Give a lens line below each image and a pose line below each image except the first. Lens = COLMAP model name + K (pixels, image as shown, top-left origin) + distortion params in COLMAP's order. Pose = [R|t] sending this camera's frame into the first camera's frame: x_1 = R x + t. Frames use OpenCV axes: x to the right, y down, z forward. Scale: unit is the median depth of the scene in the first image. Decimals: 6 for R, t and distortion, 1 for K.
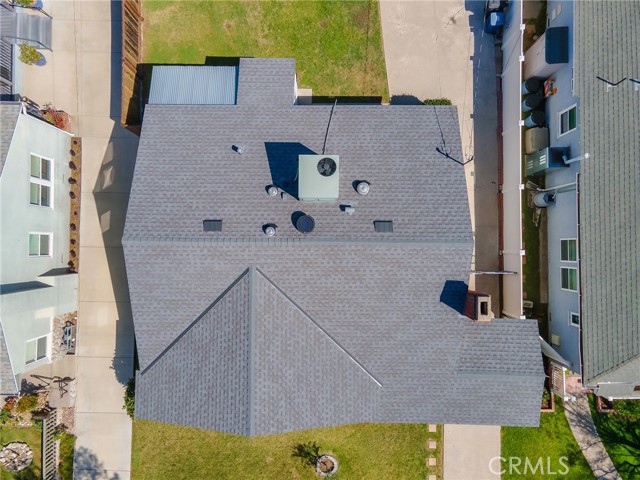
lens RADIAL K [[467.1, 0, 323.5], [0, 467.1, 245.5], [0, 0, 1]] dist [0.042275, -0.001840]
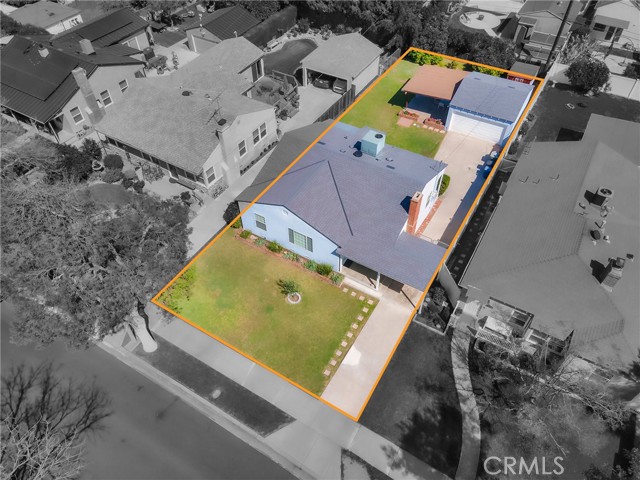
lens RADIAL K [[467.1, 0, 315.1], [0, 467.1, 237.5], [0, 0, 1]] dist [0.042275, -0.001840]
pose [[0.855399, 0.387779, -0.343395, 0.590759], [-0.517947, 0.646595, -0.560042, 1.325835], [0.004865, 0.656919, 0.753945, -0.345137]]
